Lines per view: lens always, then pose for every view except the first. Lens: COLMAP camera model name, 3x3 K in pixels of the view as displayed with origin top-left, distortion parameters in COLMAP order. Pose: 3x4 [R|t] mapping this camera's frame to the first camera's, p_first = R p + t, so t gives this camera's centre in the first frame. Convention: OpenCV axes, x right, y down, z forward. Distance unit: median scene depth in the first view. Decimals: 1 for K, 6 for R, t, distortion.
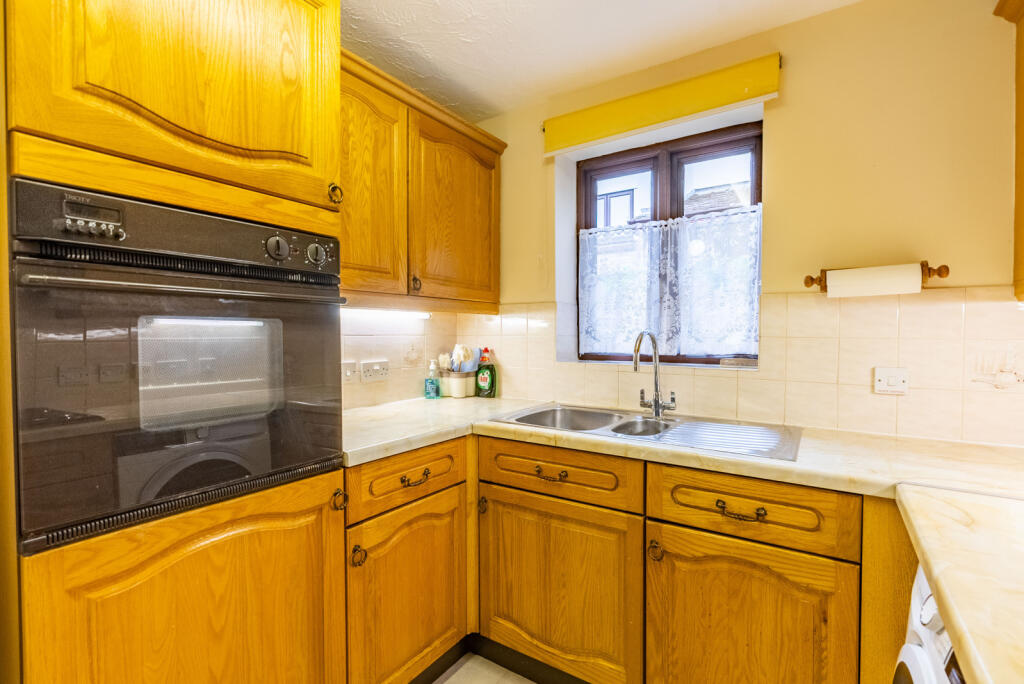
lens RADIAL K [[467.6, 0, 512.0], [0, 467.6, 342.0], [0, 0, 1]] dist [-0.004236, 0.000102]
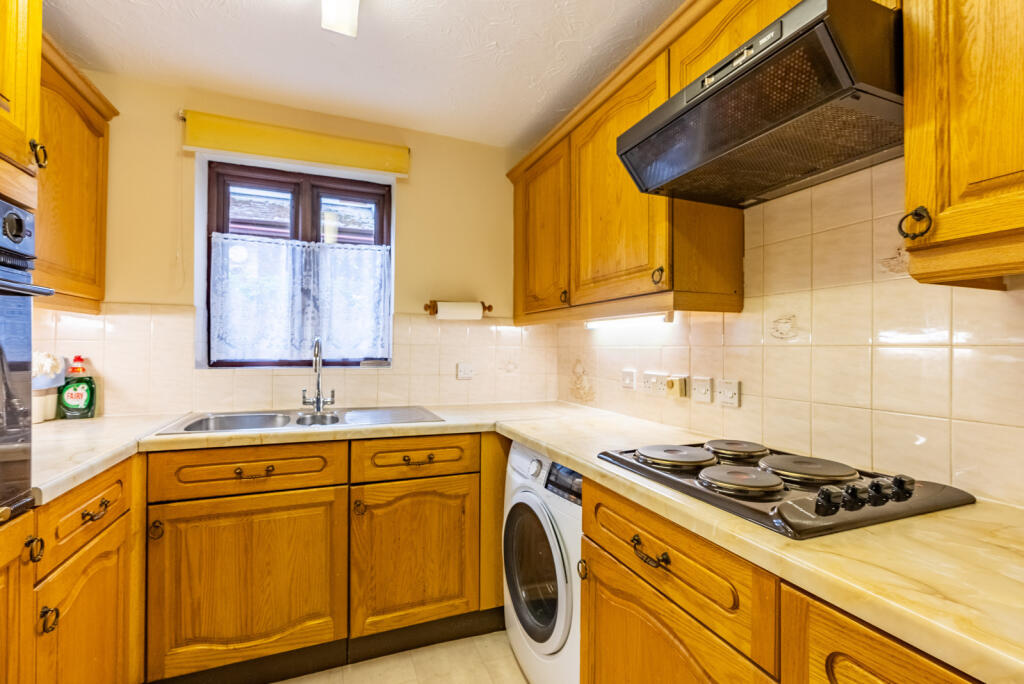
lens RADIAL K [[459.2, 0, 512.0], [0, 459.2, 342.0], [0, 0, 1]] dist [0.002424, 0.000377]
pose [[0.564866, 0.013201, 0.825077, -0.419024], [0.004968, 0.999800, -0.019398, 0.011571], [-0.825168, 0.015056, 0.564687, -0.062248]]
